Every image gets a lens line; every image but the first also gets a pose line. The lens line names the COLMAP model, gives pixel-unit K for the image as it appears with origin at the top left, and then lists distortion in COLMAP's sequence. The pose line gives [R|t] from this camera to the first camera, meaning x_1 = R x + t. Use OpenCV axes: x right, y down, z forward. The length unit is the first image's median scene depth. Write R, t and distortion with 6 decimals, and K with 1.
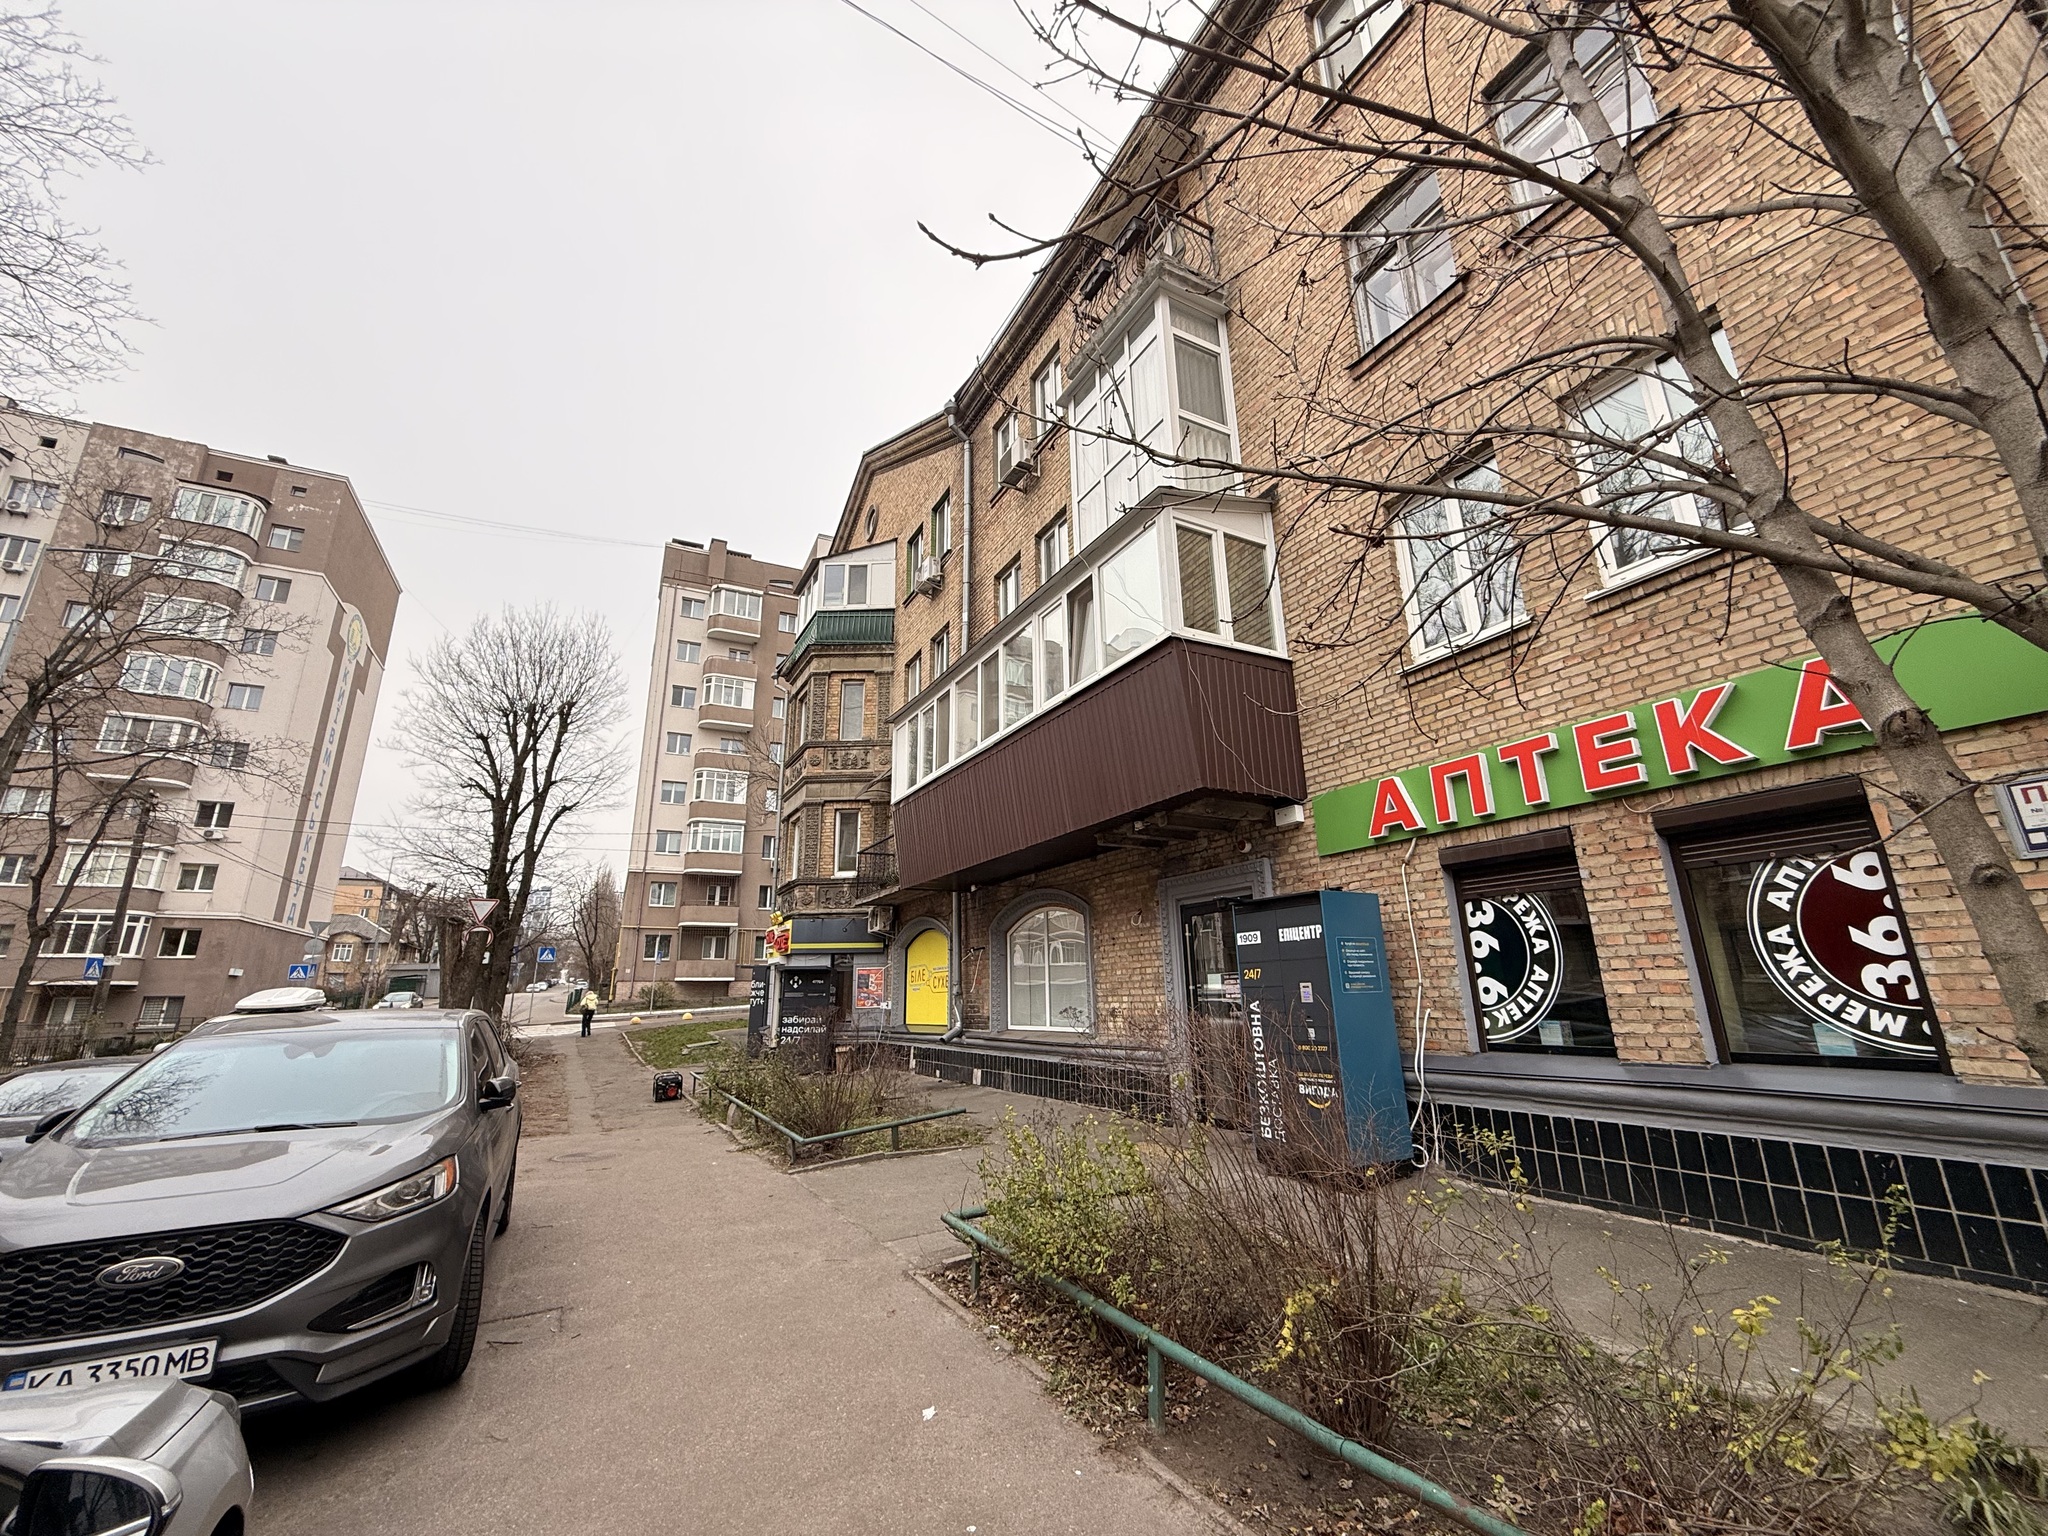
lens RADIAL K [[815.4, 0, 1025.9], [0, 815.4, 760.0], [0, 0, 1]] dist [-0.001561, 0.000124]
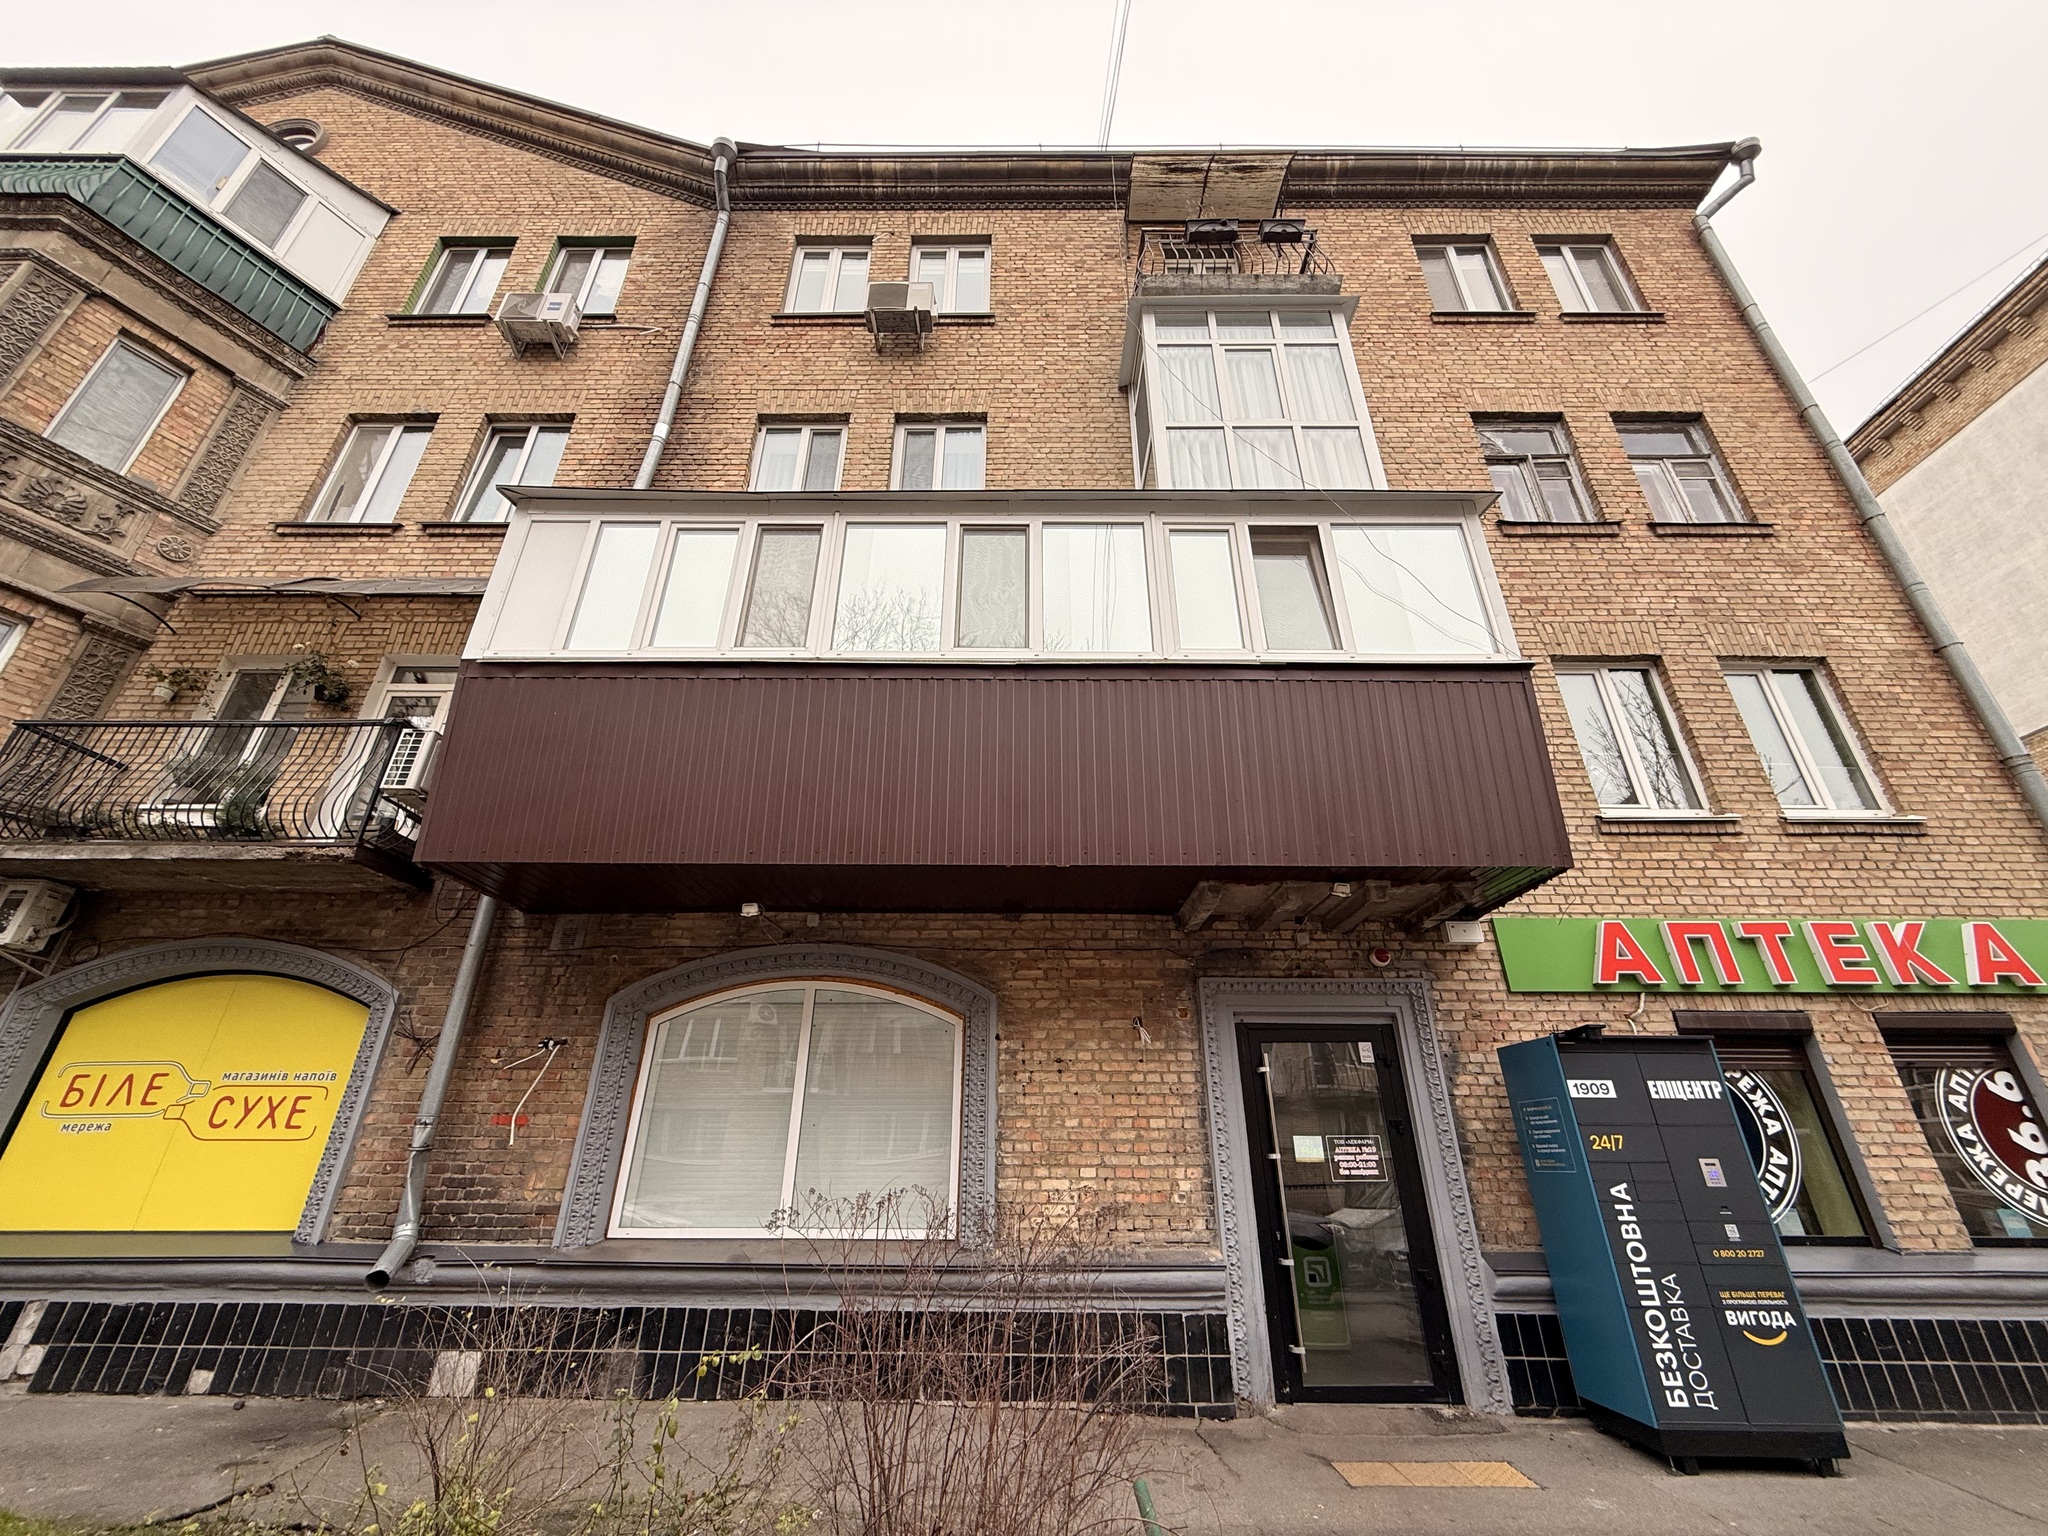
lens RADIAL K [[815.4, 0, 1018.1], [0, 815.4, 758.9], [0, 0, 1]] dist [-0.001561, 0.000124]
pose [[0.485027, 0.408127, 0.773422, -0.799446], [-0.260555, 0.911692, -0.317692, 0.388316], [-0.834781, -0.047430, 0.548535, 1.291805]]
